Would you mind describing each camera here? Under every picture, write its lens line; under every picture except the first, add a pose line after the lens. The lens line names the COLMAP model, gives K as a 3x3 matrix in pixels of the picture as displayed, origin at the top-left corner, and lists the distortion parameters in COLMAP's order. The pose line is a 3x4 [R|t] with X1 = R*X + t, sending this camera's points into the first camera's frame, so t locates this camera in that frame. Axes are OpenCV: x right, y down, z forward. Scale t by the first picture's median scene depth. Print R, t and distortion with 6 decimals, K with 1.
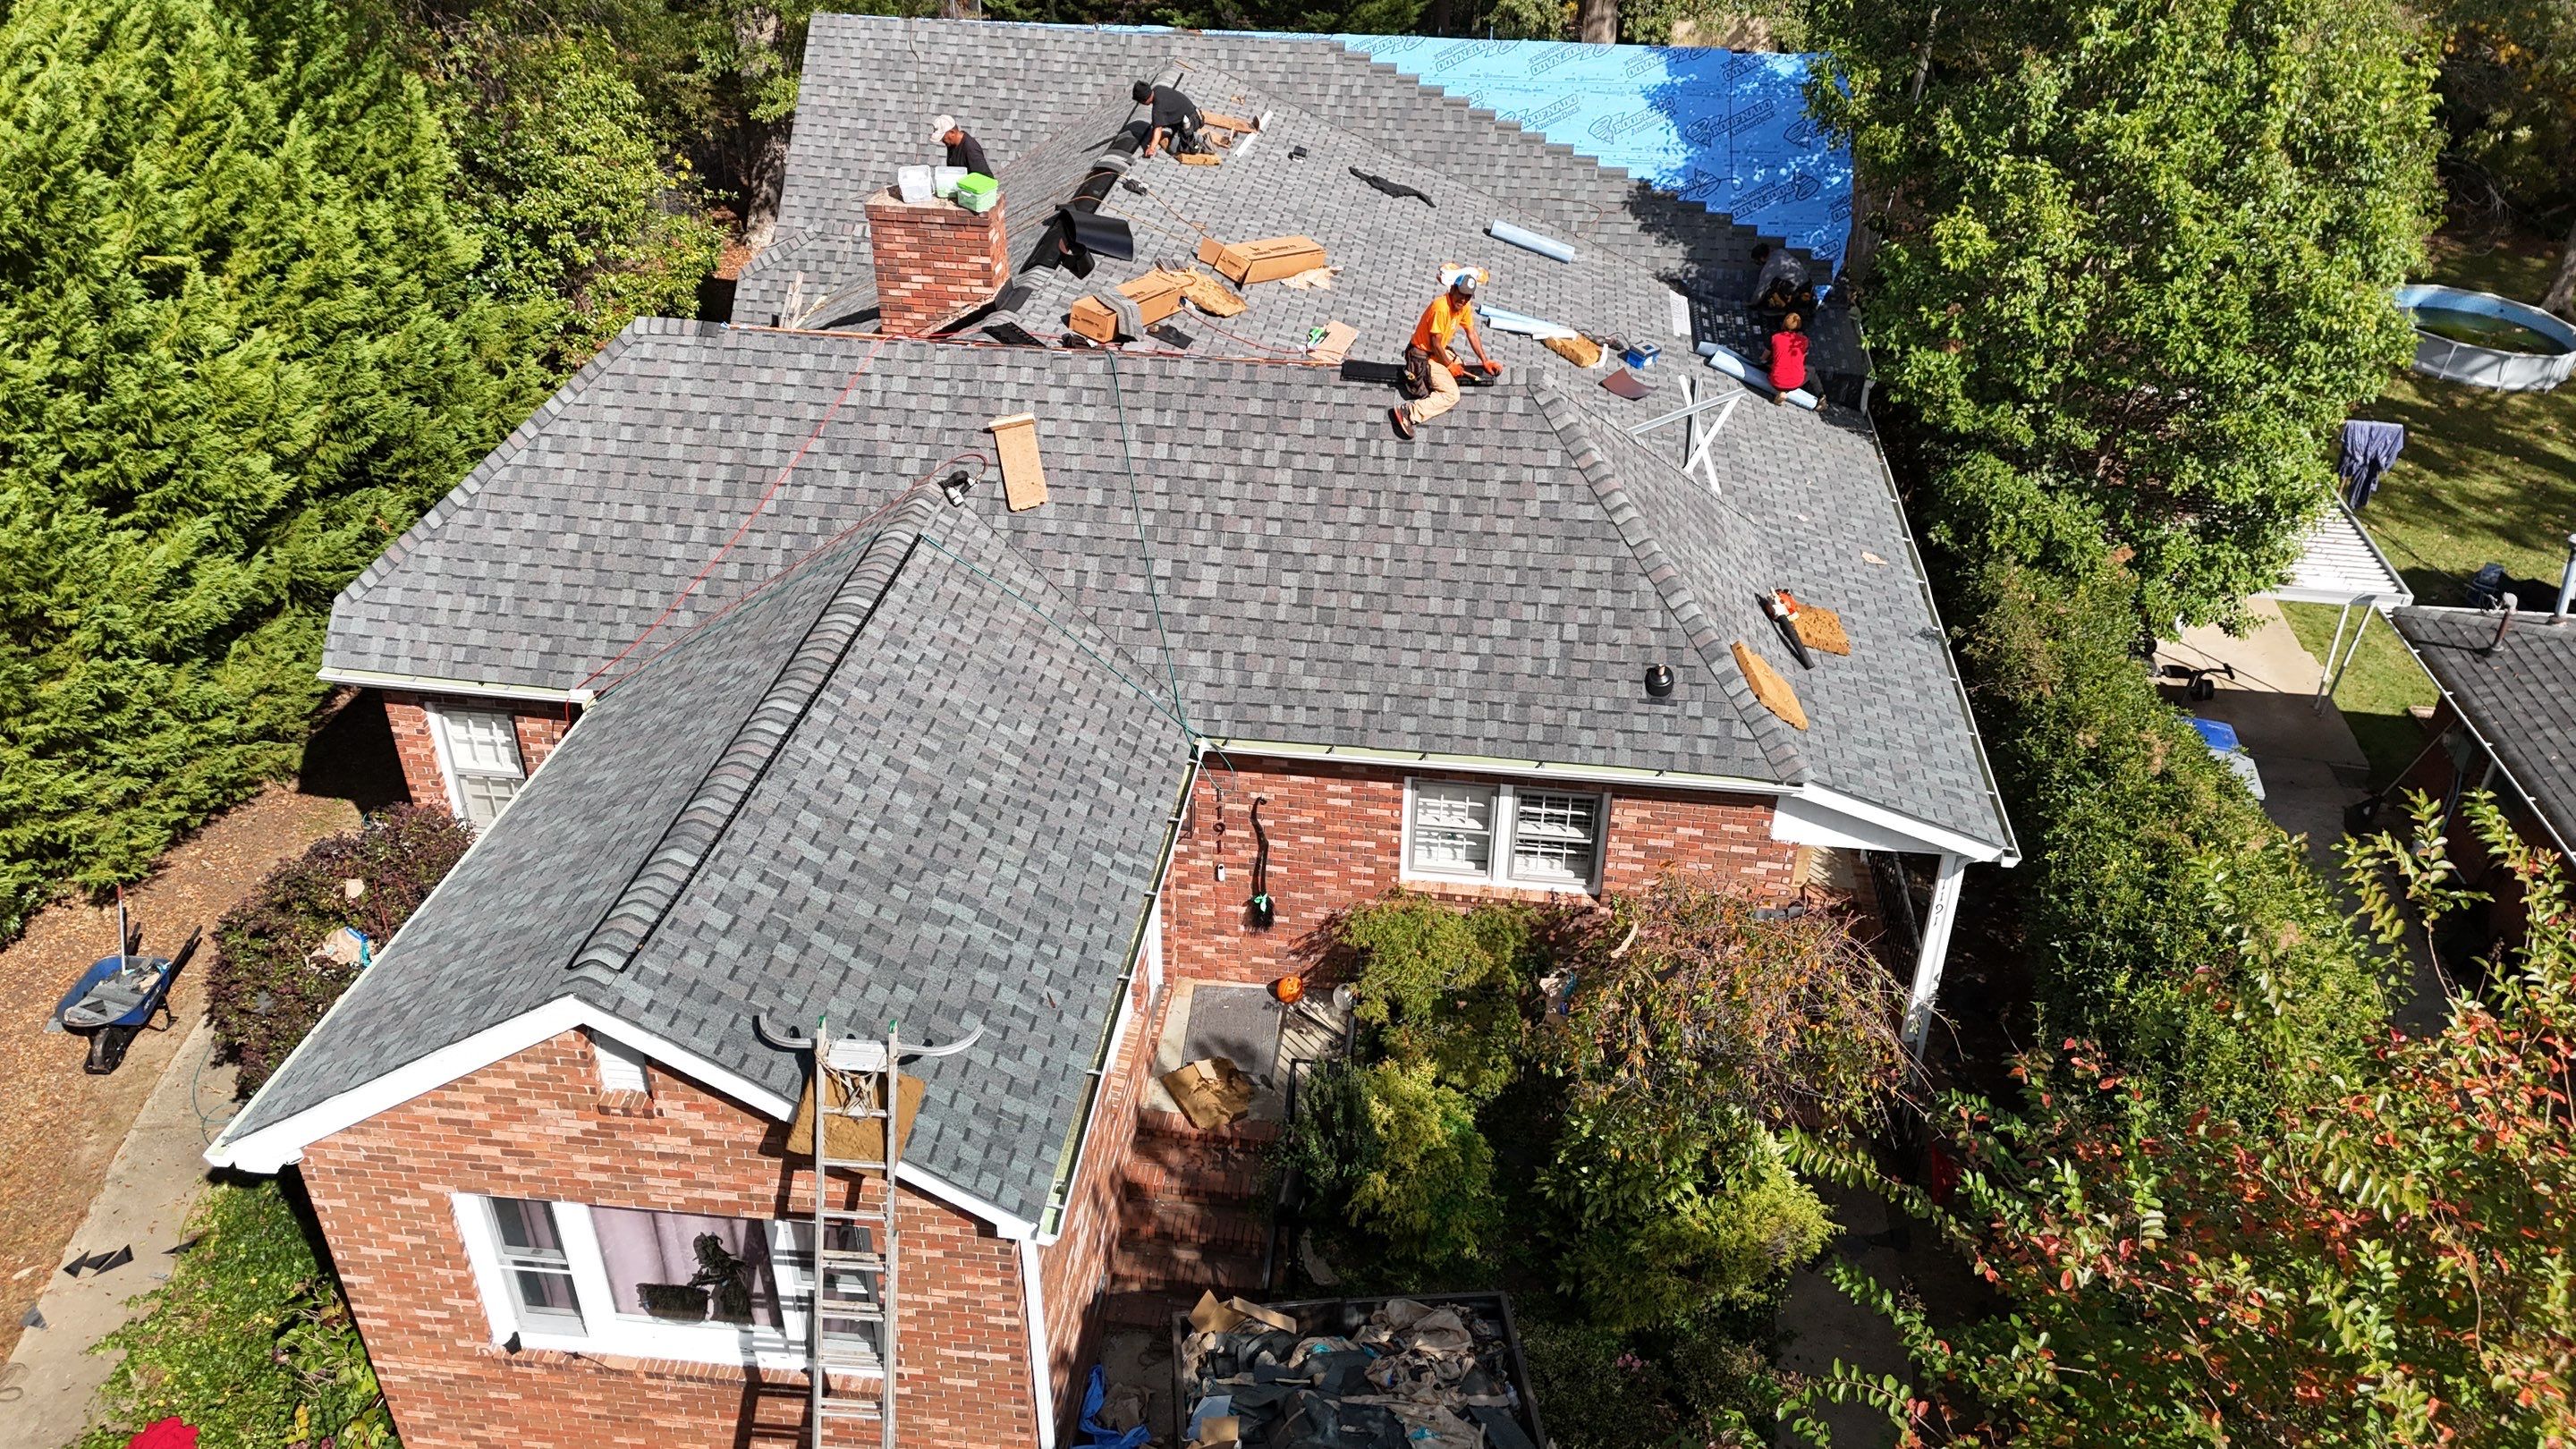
lens RADIAL K [[1943.4, 0, 1289.7], [0, 1943.4, 726.0], [0, 0, 1]] dist [0.037492, -0.036605]
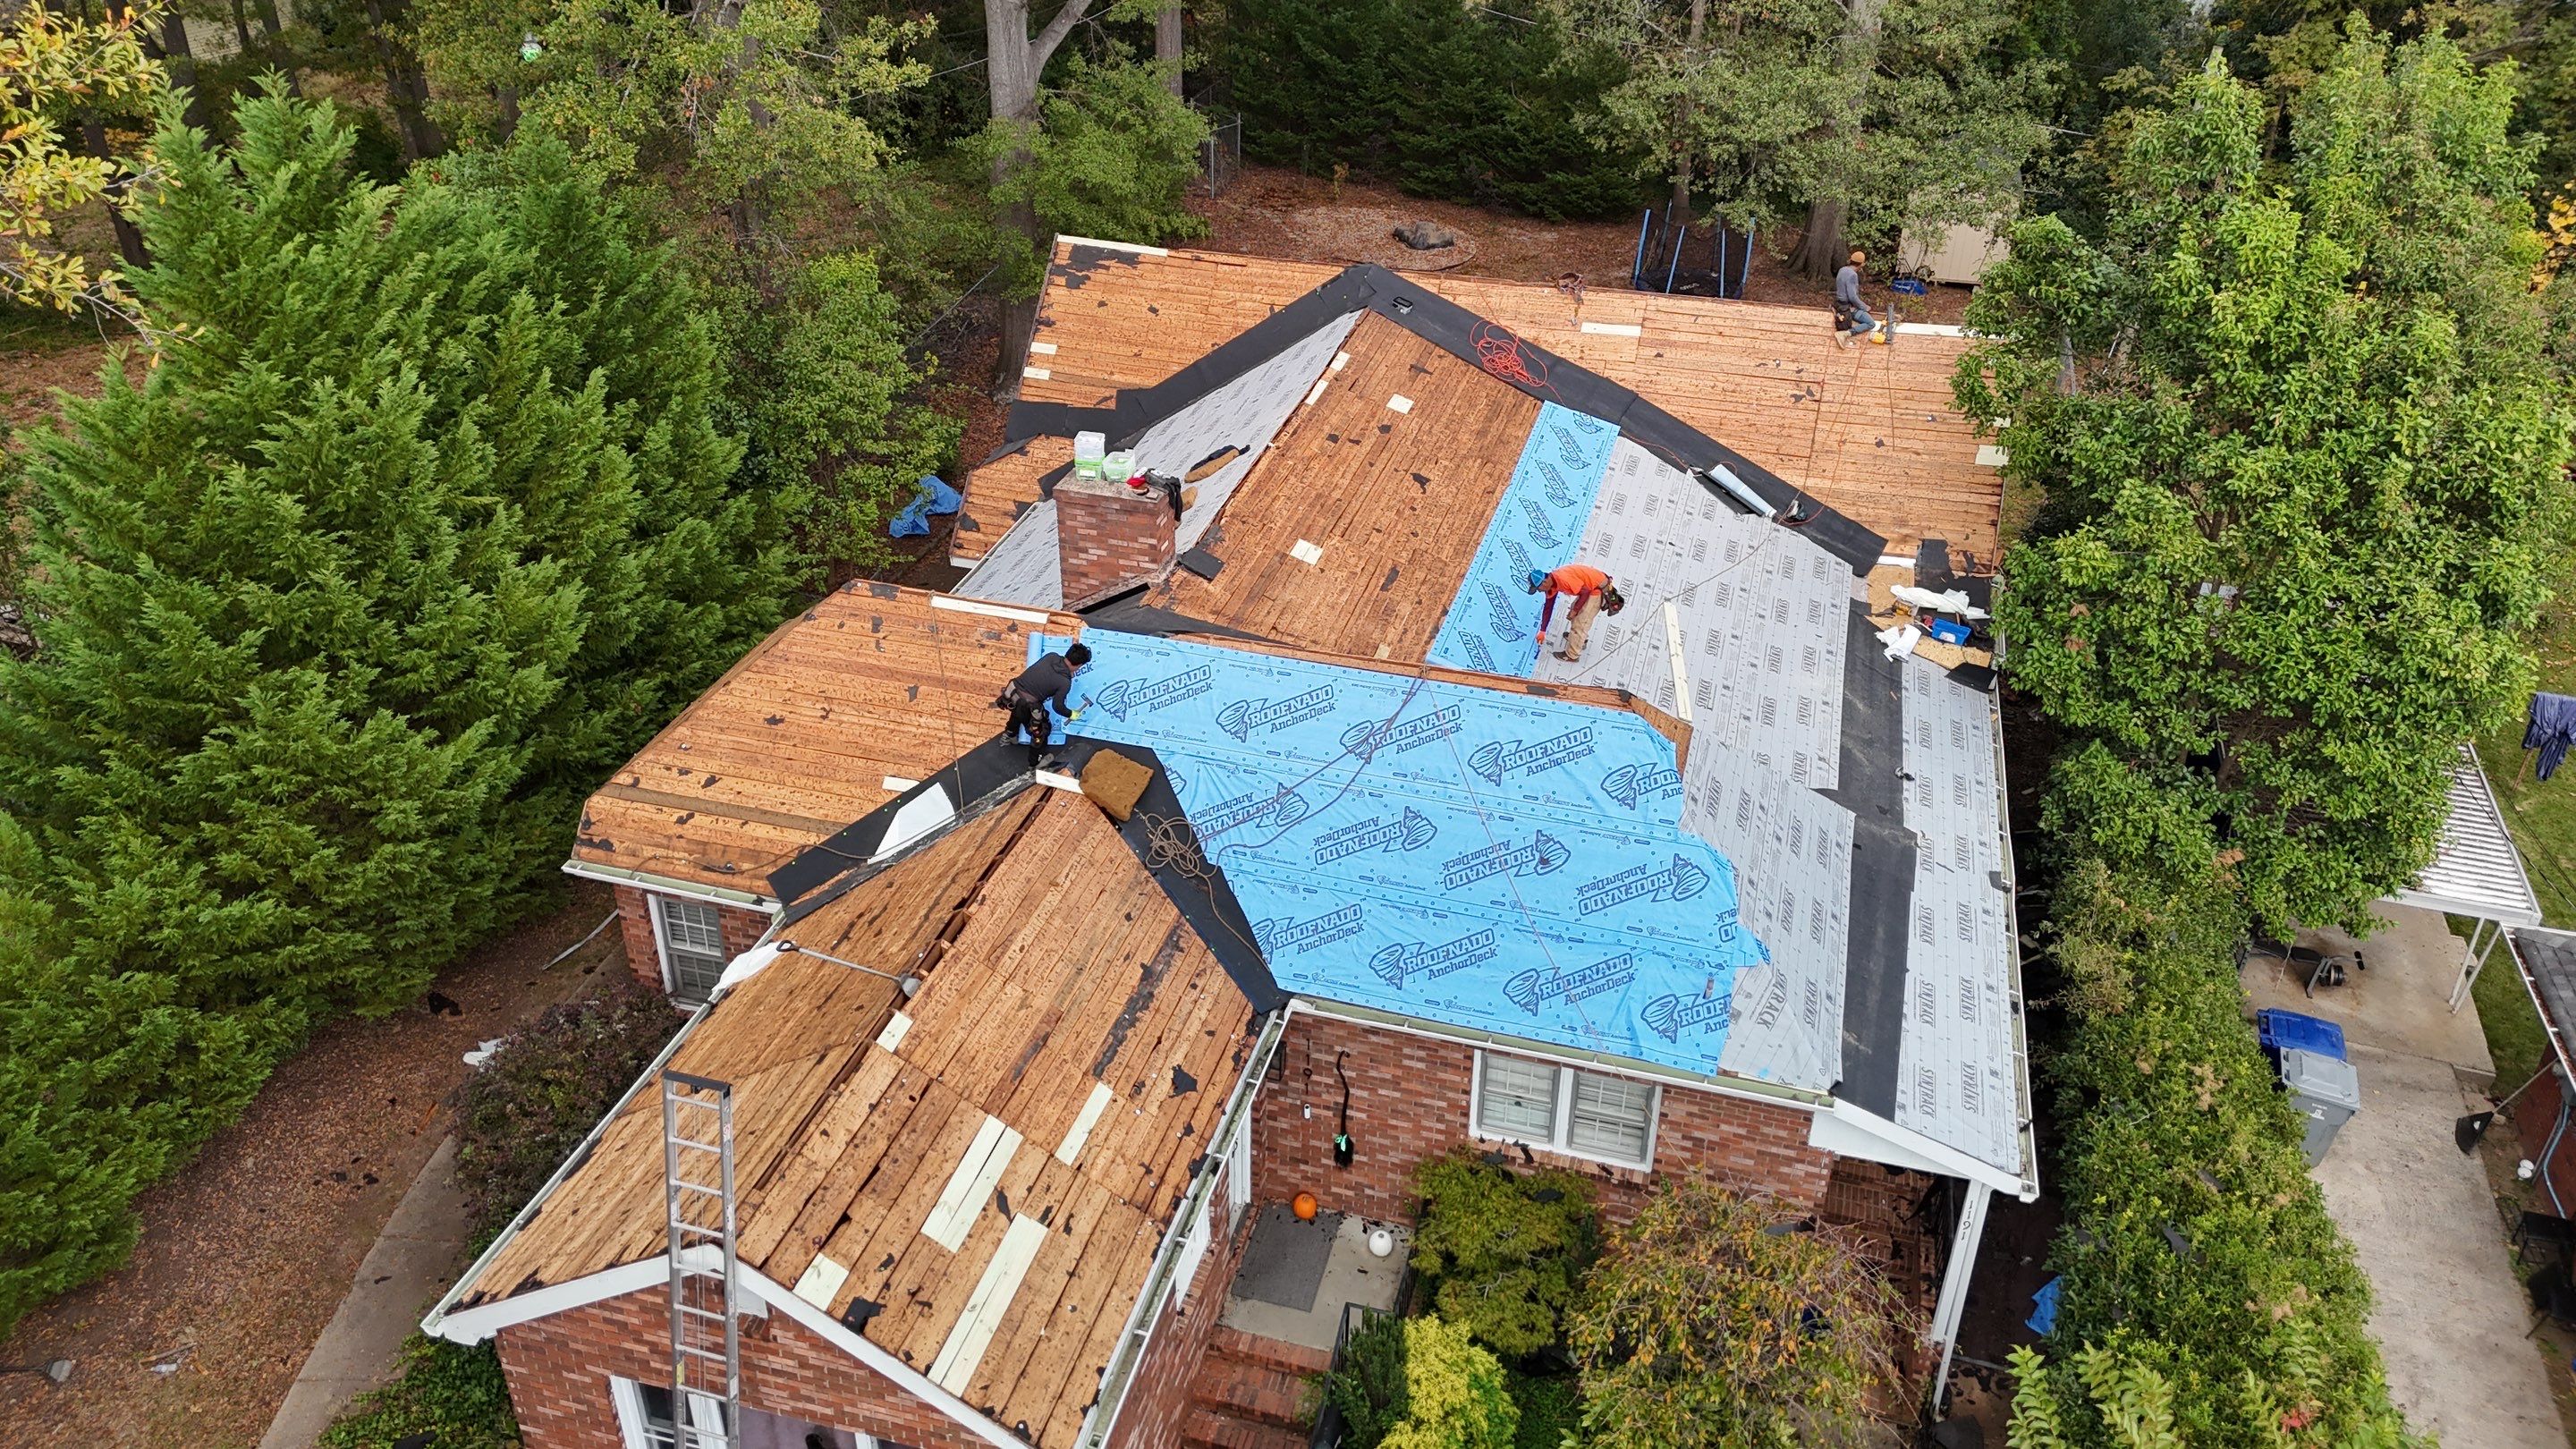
lens RADIAL K [[1943.4, 0, 1278.1], [0, 1943.4, 720.9], [0, 0, 1]] dist [0.037492, -0.036605]
pose [[0.988019, 0.081925, -0.130796, 0.076200], [-0.084809, 0.996259, -0.016622, -0.129245], [0.128945, 0.027515, 0.991270, -0.114268]]
